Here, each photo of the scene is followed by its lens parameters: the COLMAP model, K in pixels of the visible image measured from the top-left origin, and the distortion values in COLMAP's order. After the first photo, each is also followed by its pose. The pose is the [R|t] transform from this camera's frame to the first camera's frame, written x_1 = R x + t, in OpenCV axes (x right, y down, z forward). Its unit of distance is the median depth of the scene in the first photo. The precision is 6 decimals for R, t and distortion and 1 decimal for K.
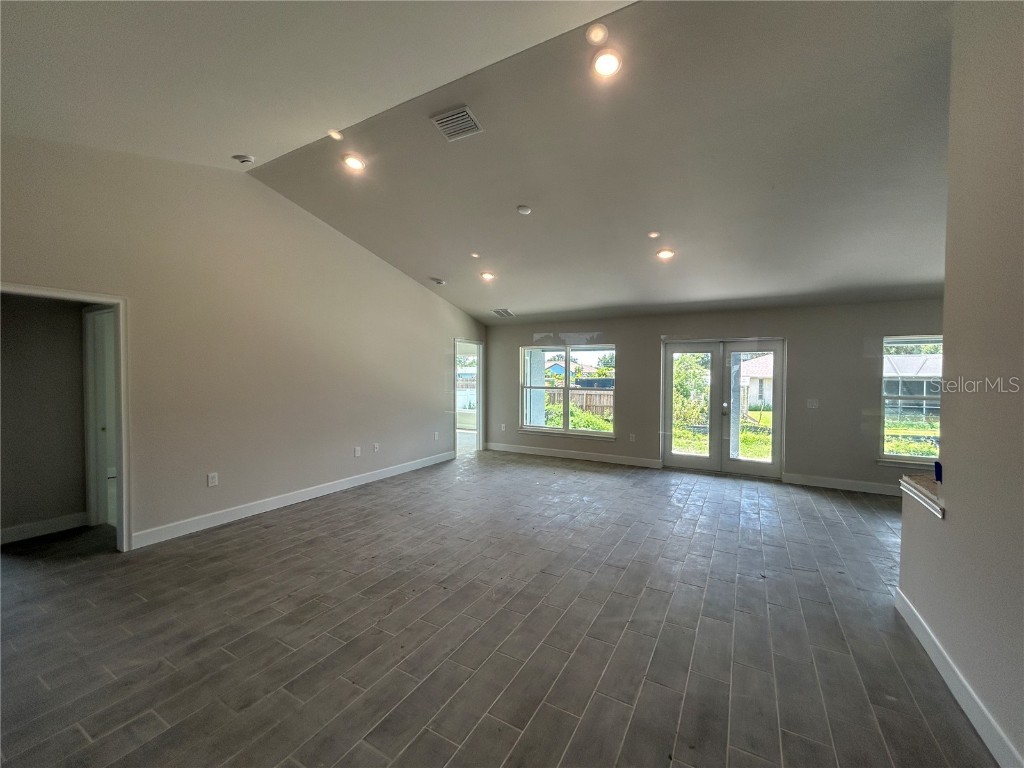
lens RADIAL K [[412.3, 0, 511.6], [0, 412.3, 382.6], [0, 0, 1]] dist [-0.002089, 0.001276]
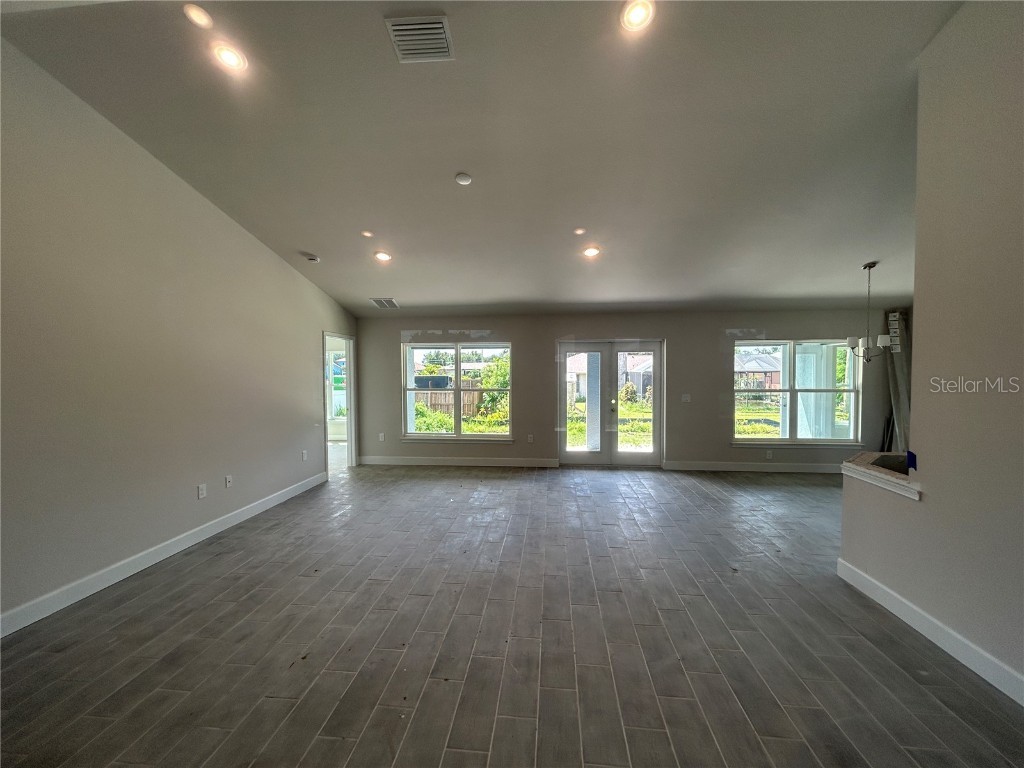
lens RADIAL K [[412.3, 0, 512.5], [0, 412.3, 382.8], [0, 0, 1]] dist [-0.002089, 0.001276]
pose [[0.912243, -0.020757, 0.409123, -0.180938], [0.017623, 0.999779, 0.011431, -0.013231], [-0.409270, -0.003218, 0.912408, 0.160450]]
